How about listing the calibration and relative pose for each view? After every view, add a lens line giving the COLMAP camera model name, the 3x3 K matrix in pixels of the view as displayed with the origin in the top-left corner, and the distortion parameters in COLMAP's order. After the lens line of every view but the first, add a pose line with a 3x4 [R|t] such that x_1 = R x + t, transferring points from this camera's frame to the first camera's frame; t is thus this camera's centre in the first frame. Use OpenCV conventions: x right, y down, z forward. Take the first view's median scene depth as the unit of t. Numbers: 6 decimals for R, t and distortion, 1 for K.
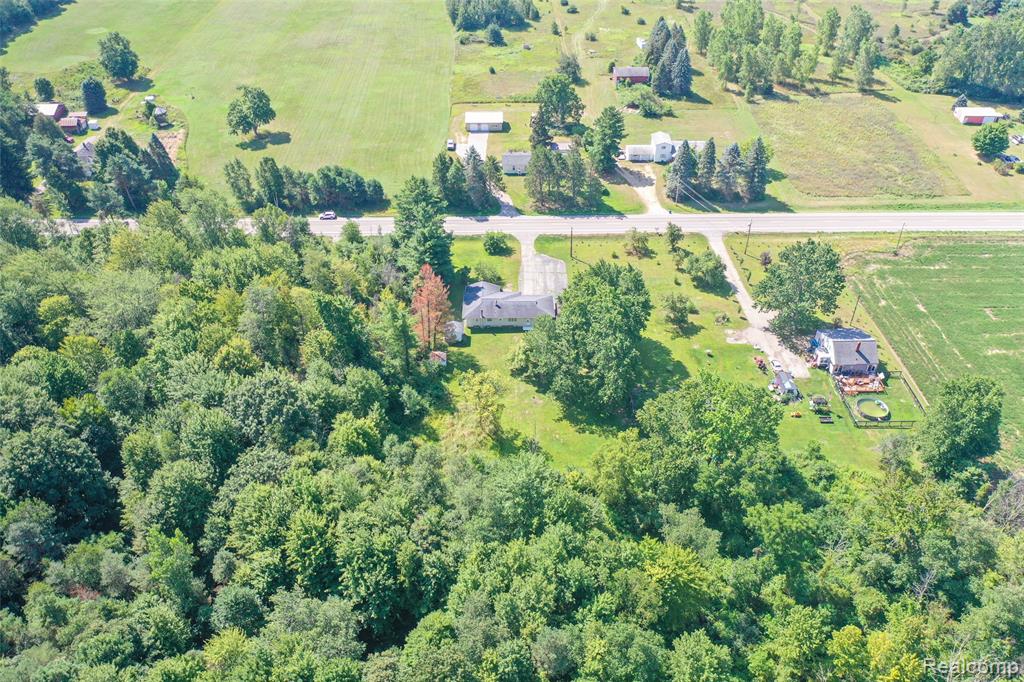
lens RADIAL K [[811.2, 0, 509.9], [0, 811.2, 345.3], [0, 0, 1]] dist [0.004215, 0.003477]
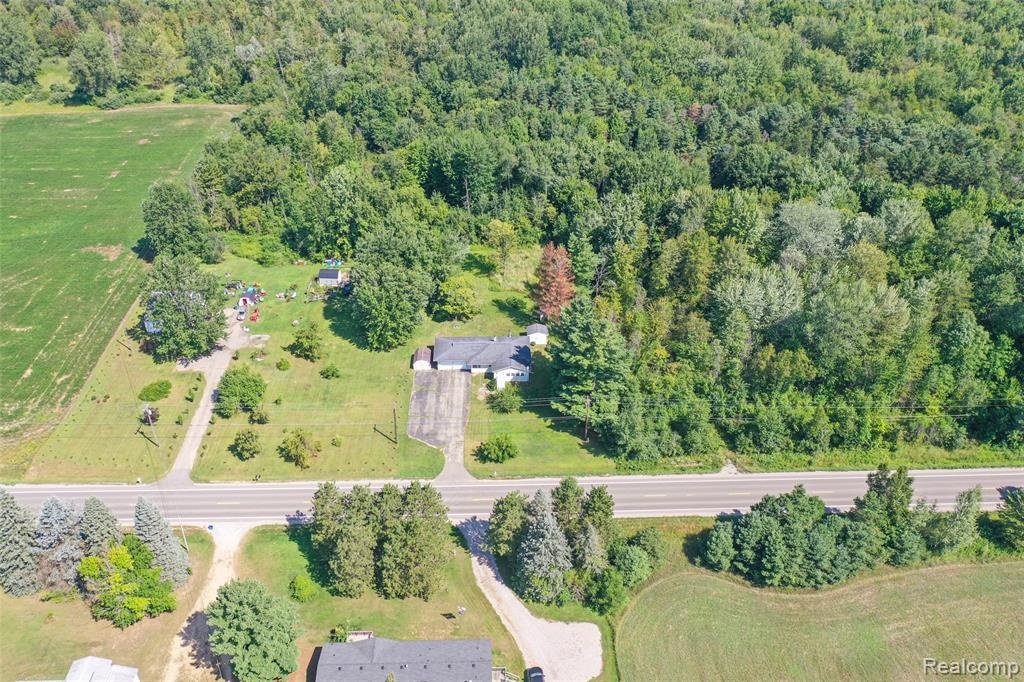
lens RADIAL K [[811.2, 0, 509.9], [0, 811.2, 345.3], [0, 0, 1]] dist [0.004215, 0.003477]
pose [[-0.999837, 0.010382, -0.014760, -0.018804], [-0.010994, 0.298203, 0.954439, -0.885104], [0.014311, 0.954446, -0.298040, 1.191607]]
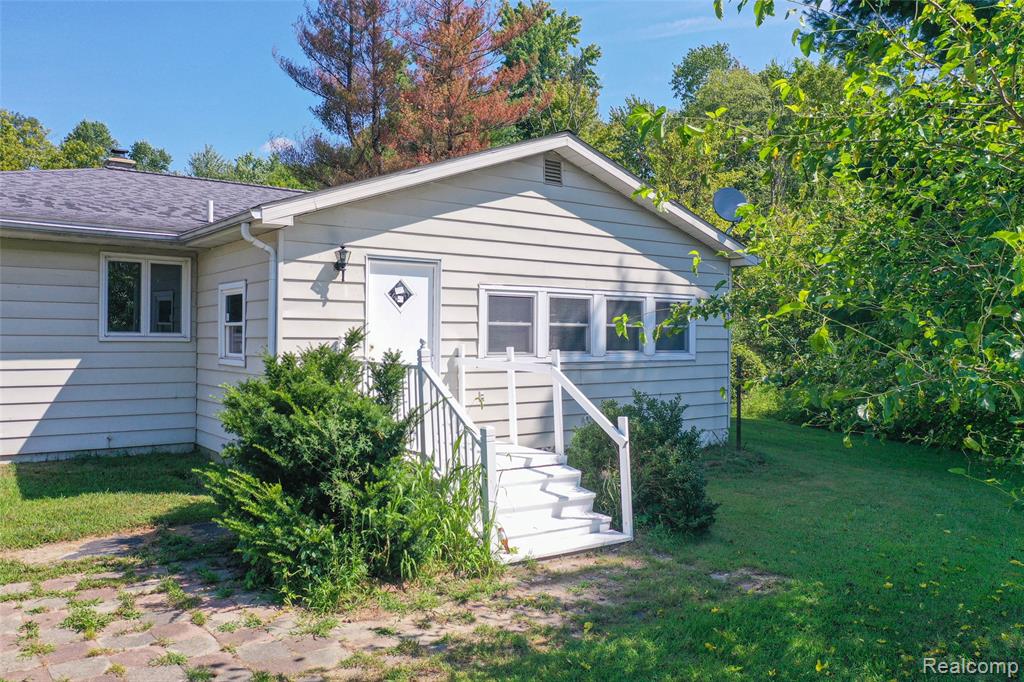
lens RADIAL K [[806.0, 0, 508.7], [0, 806.0, 342.7], [0, 0, 1]] dist [-0.002473, 0.009818]
pose [[-0.803304, -0.003669, -0.595558, 0.000647], [-0.367809, 0.789552, 0.491247, -0.089761], [0.468422, 0.613672, -0.635600, 1.000664]]
